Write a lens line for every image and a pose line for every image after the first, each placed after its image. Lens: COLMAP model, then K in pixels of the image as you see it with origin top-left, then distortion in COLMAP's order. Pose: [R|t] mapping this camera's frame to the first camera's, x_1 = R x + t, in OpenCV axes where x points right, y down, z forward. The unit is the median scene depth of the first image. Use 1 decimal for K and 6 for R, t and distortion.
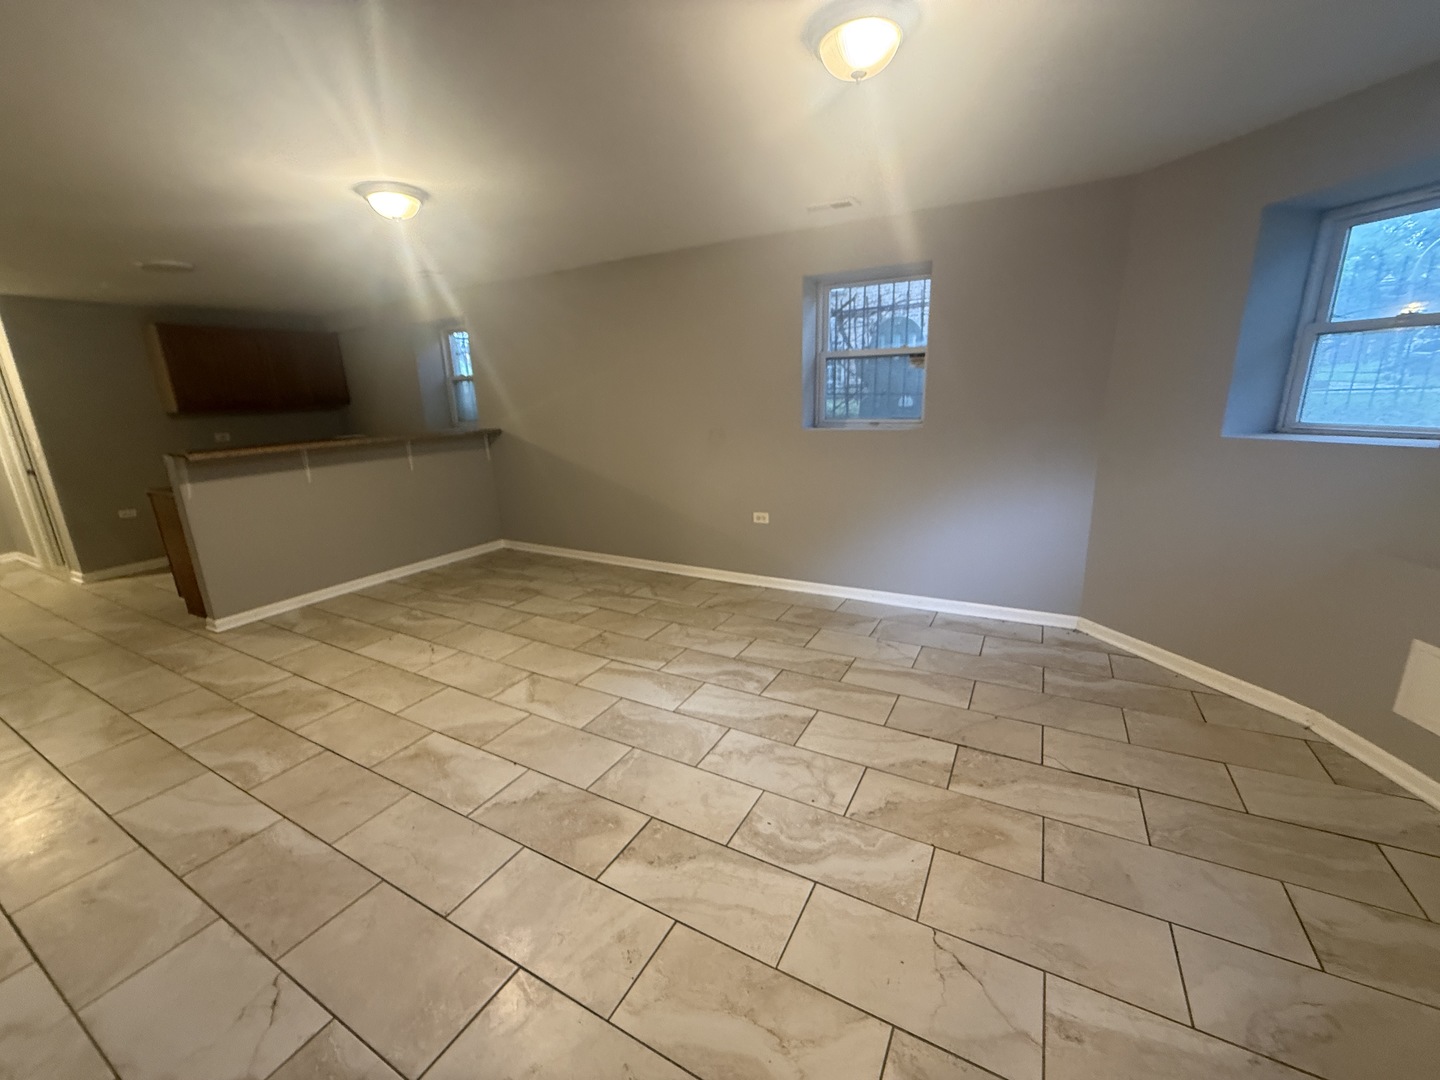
lens RADIAL K [[576.7, 0, 713.2], [0, 576.7, 537.7], [0, 0, 1]] dist [-0.002010, 0.000137]
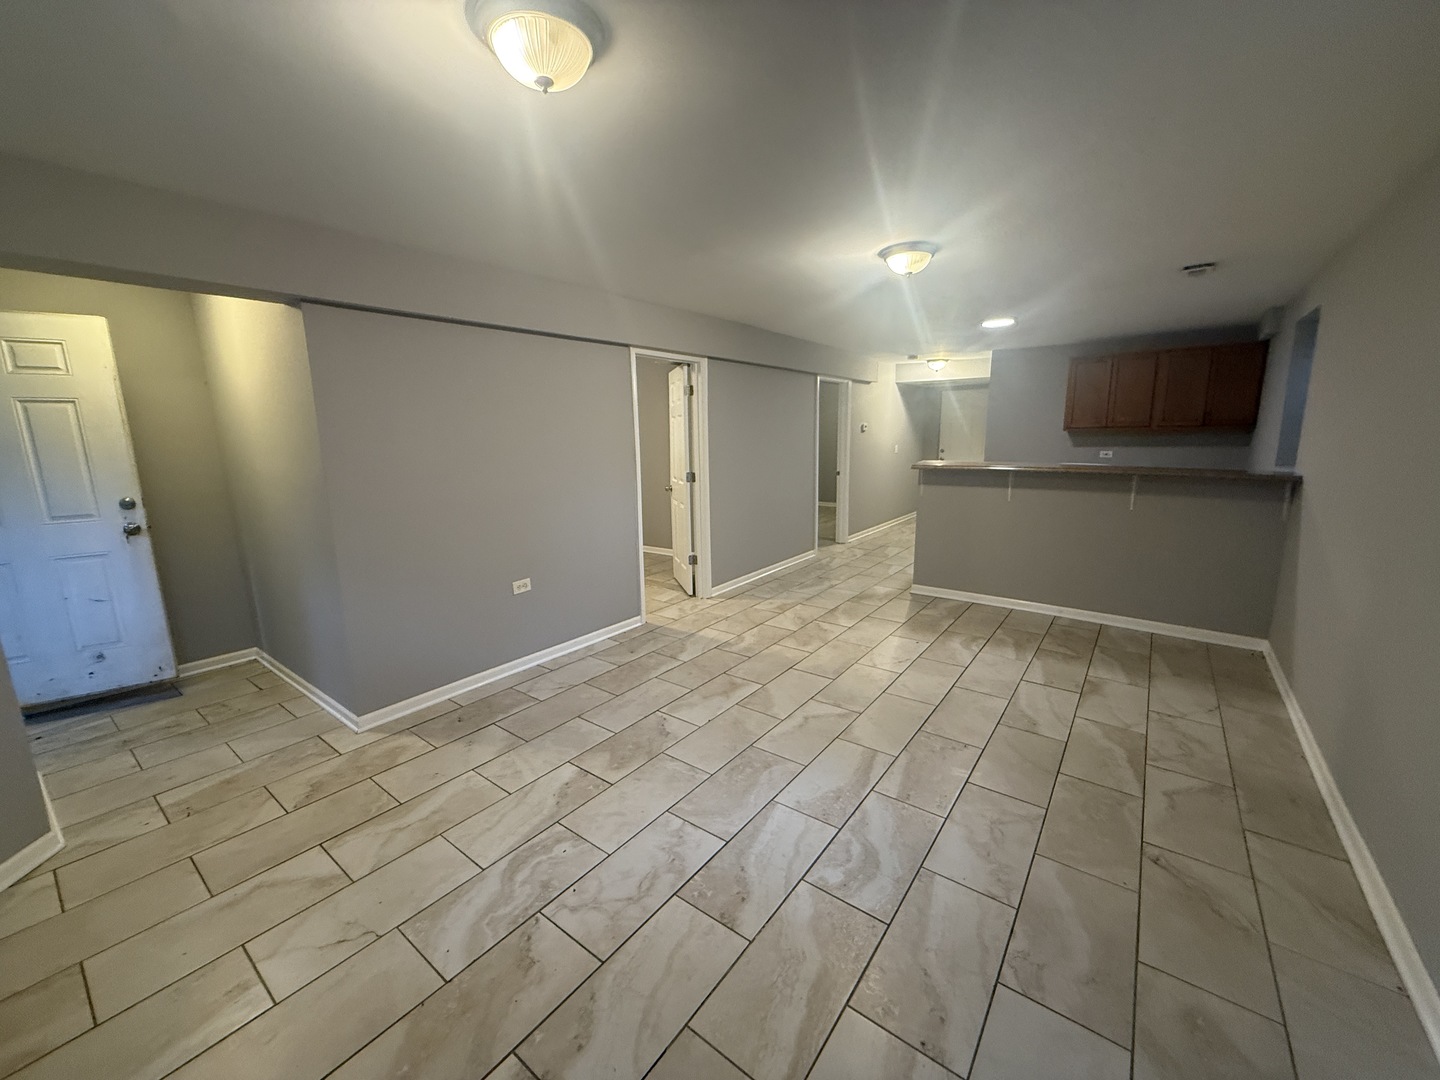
lens RADIAL K [[576.7, 0, 713.2], [0, 576.7, 537.7], [0, 0, 1]] dist [-0.002010, 0.000137]
pose [[-0.146214, 0.217195, -0.965115, 0.683579], [-0.224503, 0.942860, 0.246198, -0.260153], [0.963442, 0.252669, -0.089099, 0.875374]]
